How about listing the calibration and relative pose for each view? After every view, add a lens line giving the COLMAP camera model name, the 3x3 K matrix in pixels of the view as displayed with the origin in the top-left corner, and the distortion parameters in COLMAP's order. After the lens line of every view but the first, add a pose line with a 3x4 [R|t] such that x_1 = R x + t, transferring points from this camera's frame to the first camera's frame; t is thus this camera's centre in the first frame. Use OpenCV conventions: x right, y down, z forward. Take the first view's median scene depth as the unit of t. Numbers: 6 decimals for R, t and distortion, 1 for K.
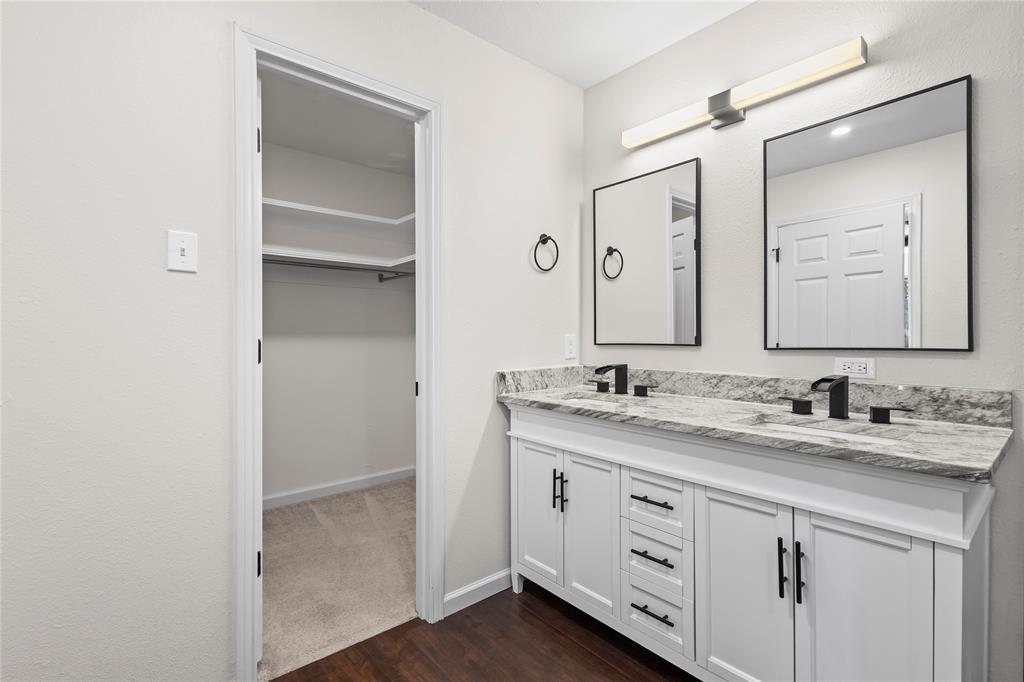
lens RADIAL K [[469.6, 0, 511.6], [0, 469.6, 338.3], [0, 0, 1]] dist [0.008193, -0.000858]
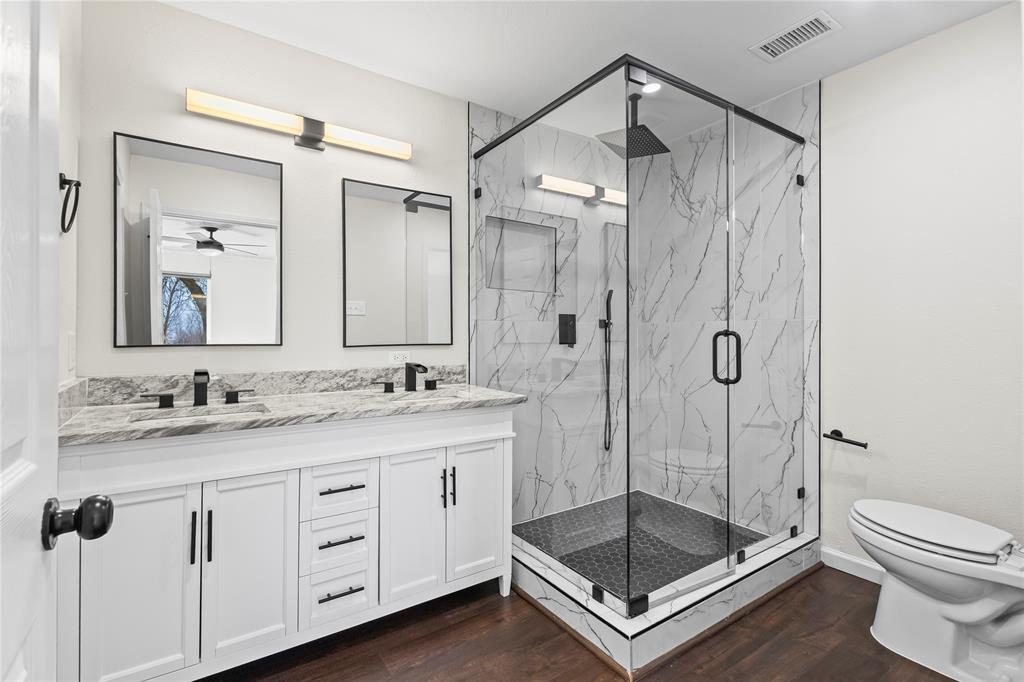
lens RADIAL K [[473.3, 0, 513.3], [0, 473.3, 334.8], [0, 0, 1]] dist [0.009903, -0.001374]
pose [[0.102741, 0.004449, 0.994698, -0.660169], [-0.000039, 0.999990, -0.004468, -0.003178], [-0.994708, 0.000420, 0.102740, 0.436093]]
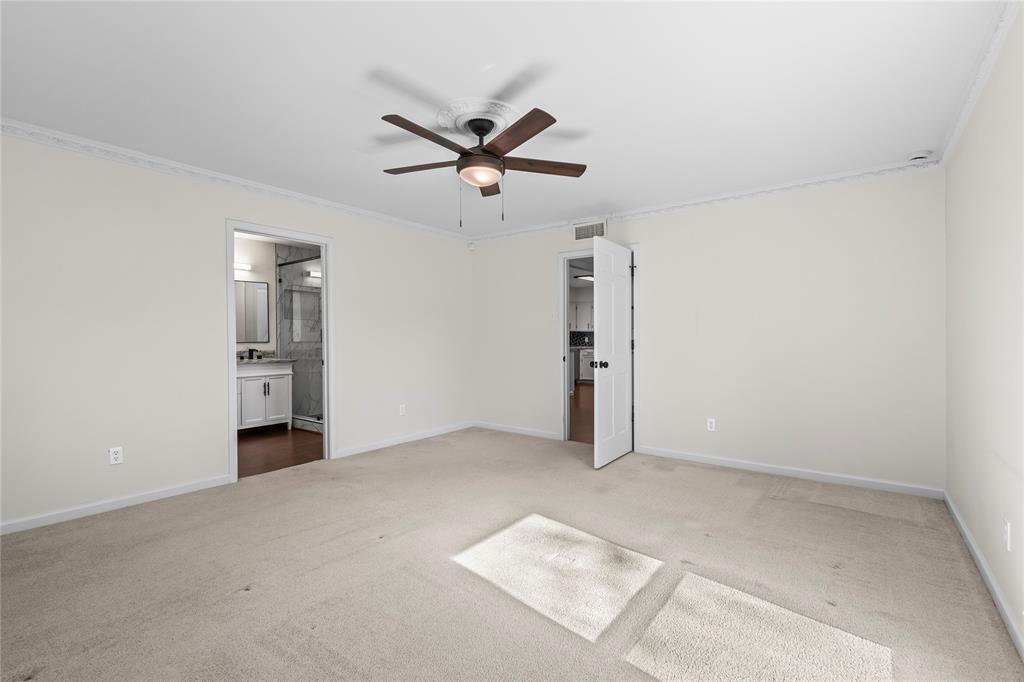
lens RADIAL K [[469.6, 0, 511.6], [0, 469.6, 338.3], [0, 0, 1]] dist [0.008193, -0.000858]
pose [[-0.212787, 0.002776, 0.977095, -3.124093], [0.008606, 0.999962, -0.000967, 0.010885], [-0.977061, 0.008204, -0.212803, -0.268806]]
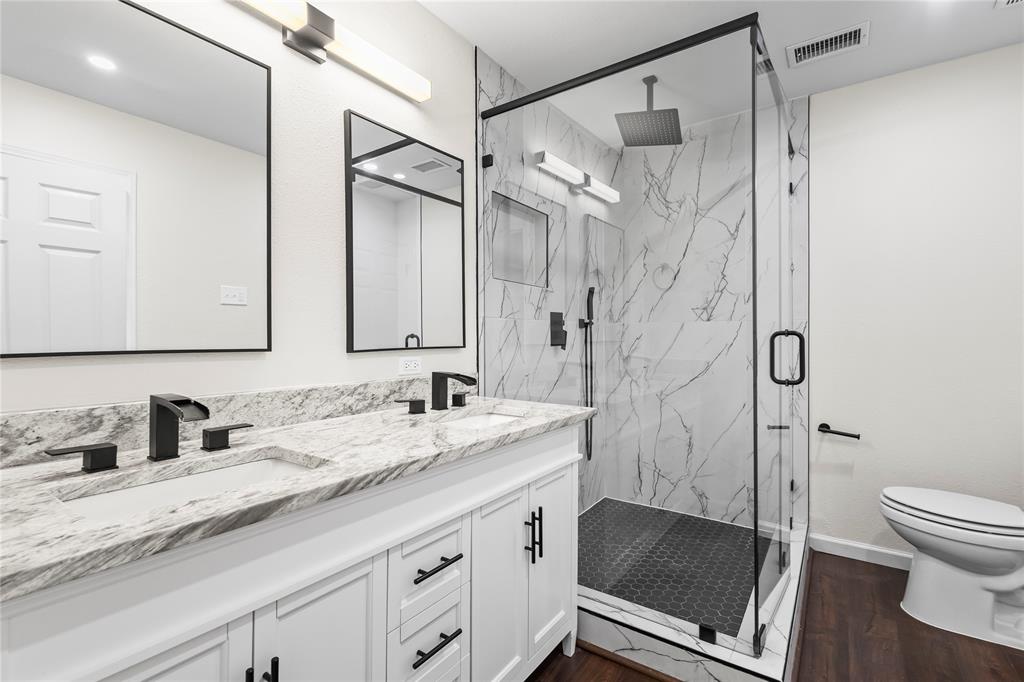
lens RADIAL K [[469.6, 0, 511.6], [0, 469.6, 338.3], [0, 0, 1]] dist [0.008193, -0.000858]
pose [[-0.255107, 0.002115, 0.966911, -0.373806], [0.003125, 0.999994, -0.001363, 0.000175], [-0.966908, 0.002674, -0.255112, 0.944787]]
